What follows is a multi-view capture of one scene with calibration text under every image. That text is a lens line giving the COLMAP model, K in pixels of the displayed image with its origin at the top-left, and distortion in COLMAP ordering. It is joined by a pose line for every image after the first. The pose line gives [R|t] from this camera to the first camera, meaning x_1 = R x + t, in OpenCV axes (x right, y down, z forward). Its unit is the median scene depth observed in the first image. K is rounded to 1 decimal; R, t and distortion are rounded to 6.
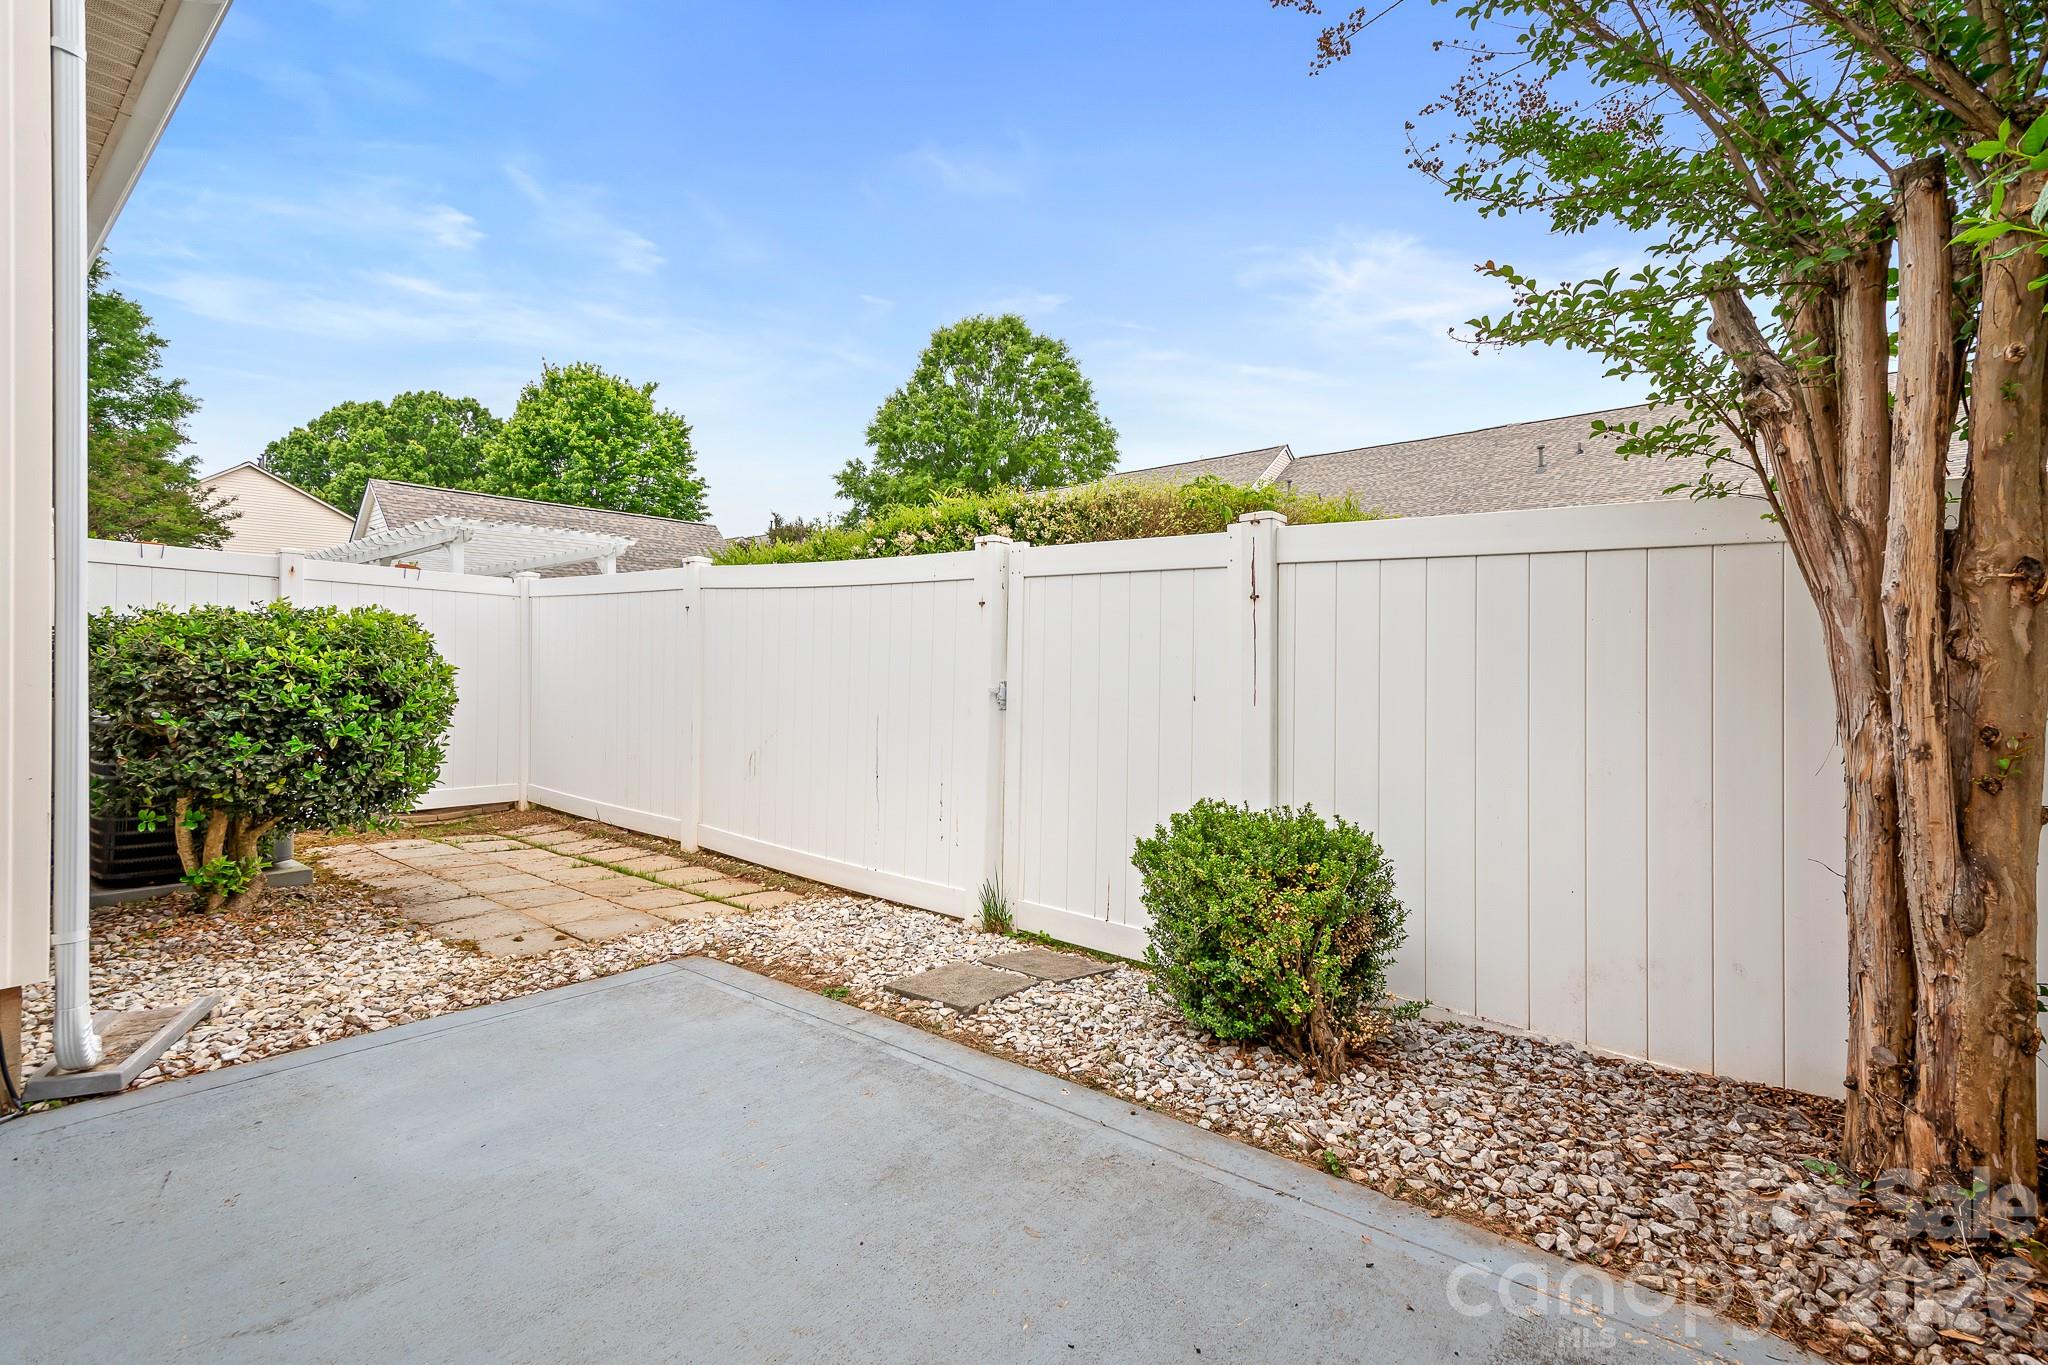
lens RADIAL K [[914.0, 0, 1026.3], [0, 914.0, 675.4], [0, 0, 1]] dist [0.020944, -0.004449]
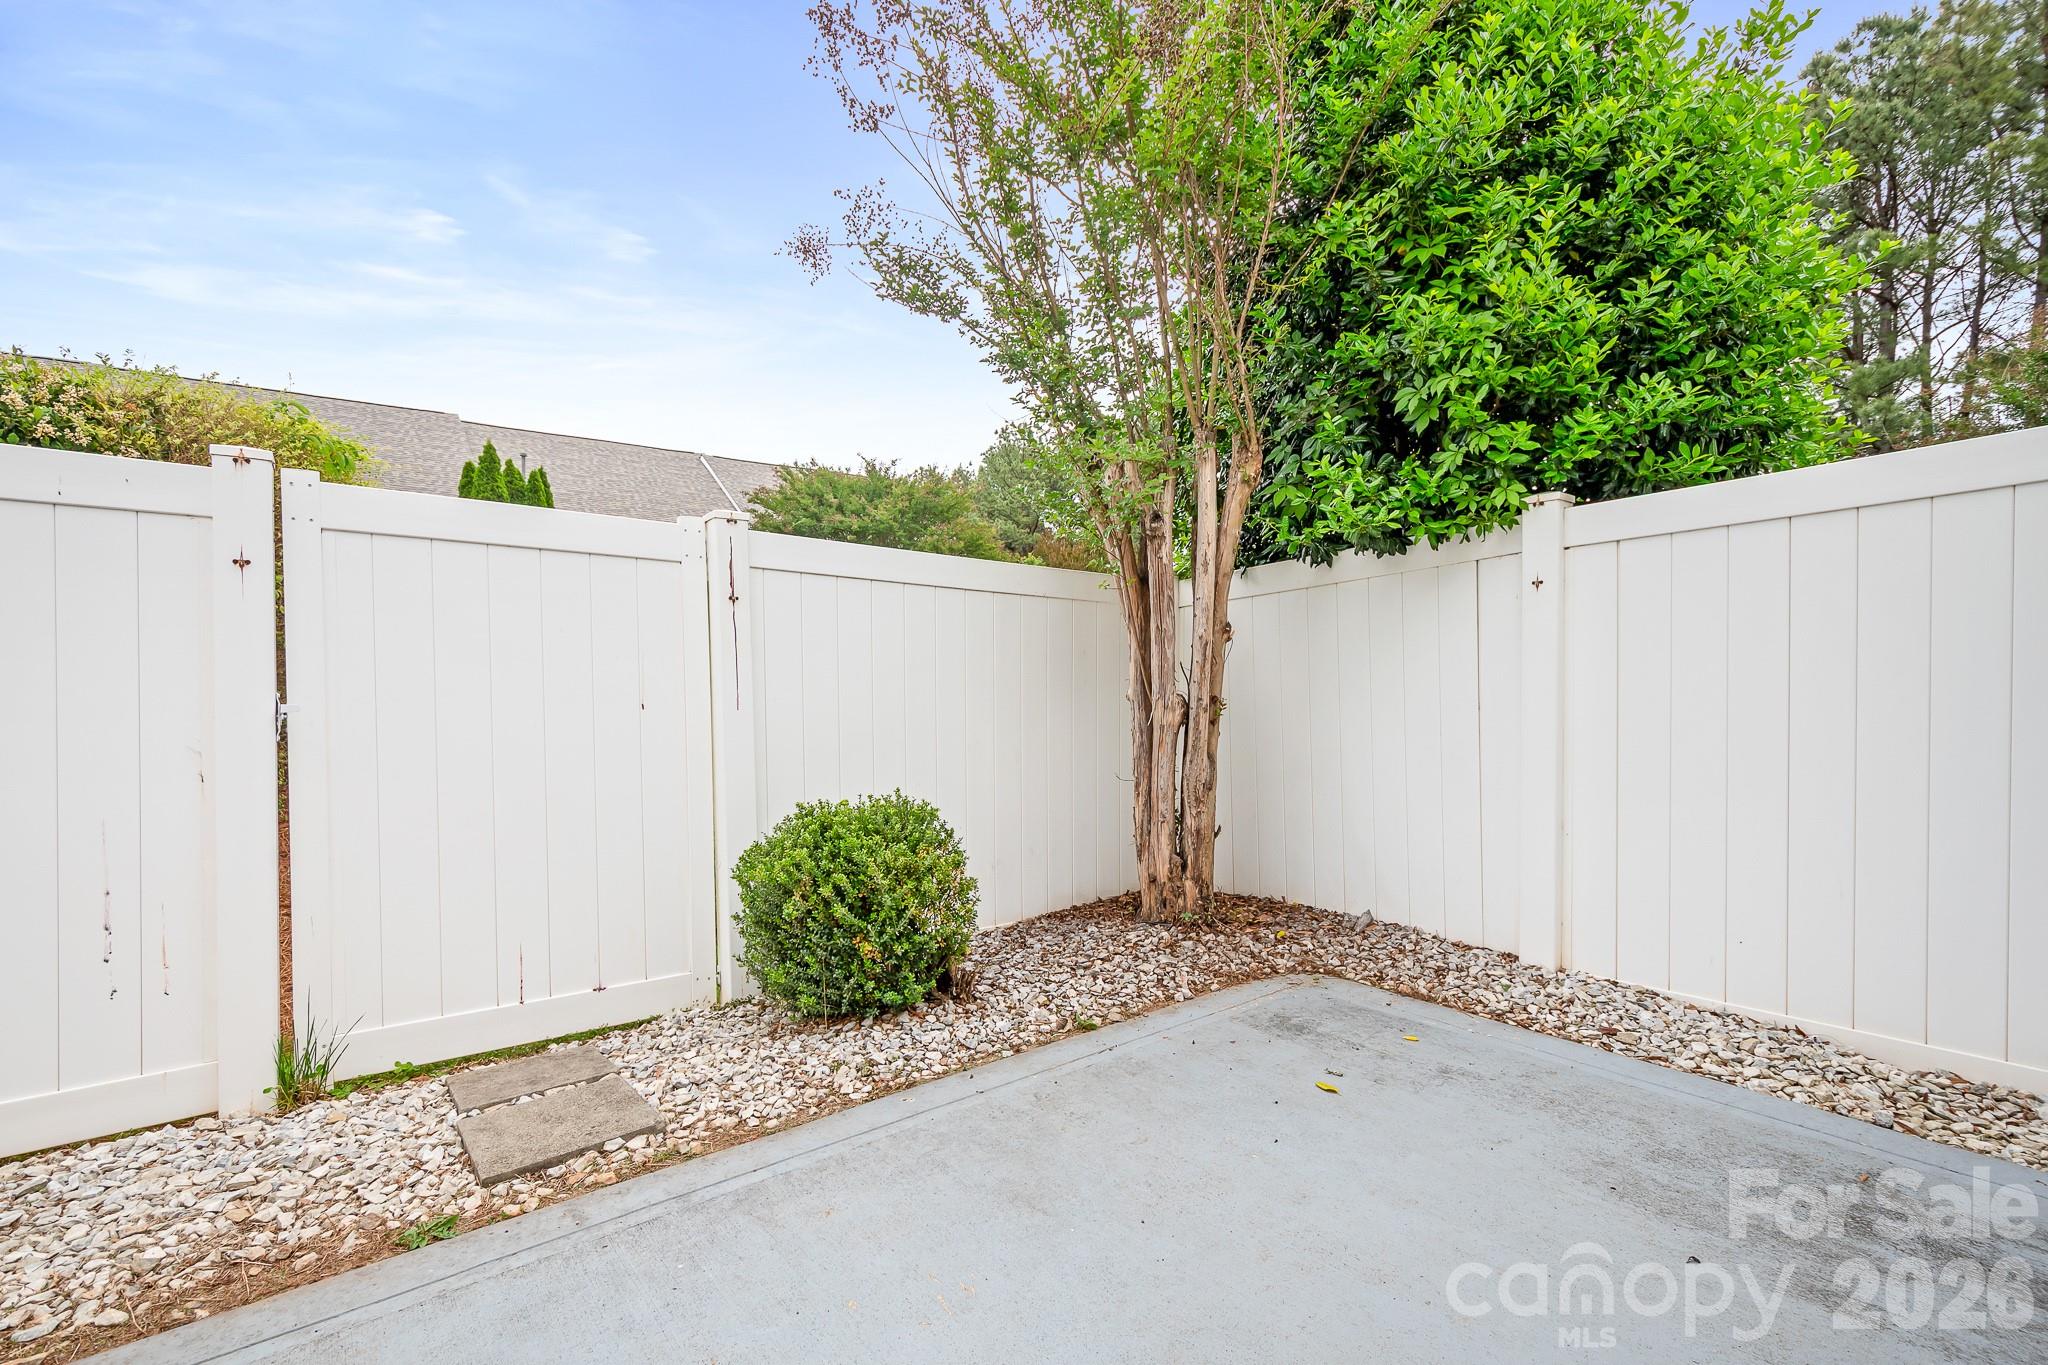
lens RADIAL K [[914.0, 0, 1026.3], [0, 914.0, 682.0], [0, 0, 1]] dist [0.020944, -0.004449]
pose [[0.233298, -0.007922, 0.972373, -0.804200], [0.006885, 0.999955, 0.006494, -0.003144], [-0.972381, 0.005180, 0.233342, 0.581182]]
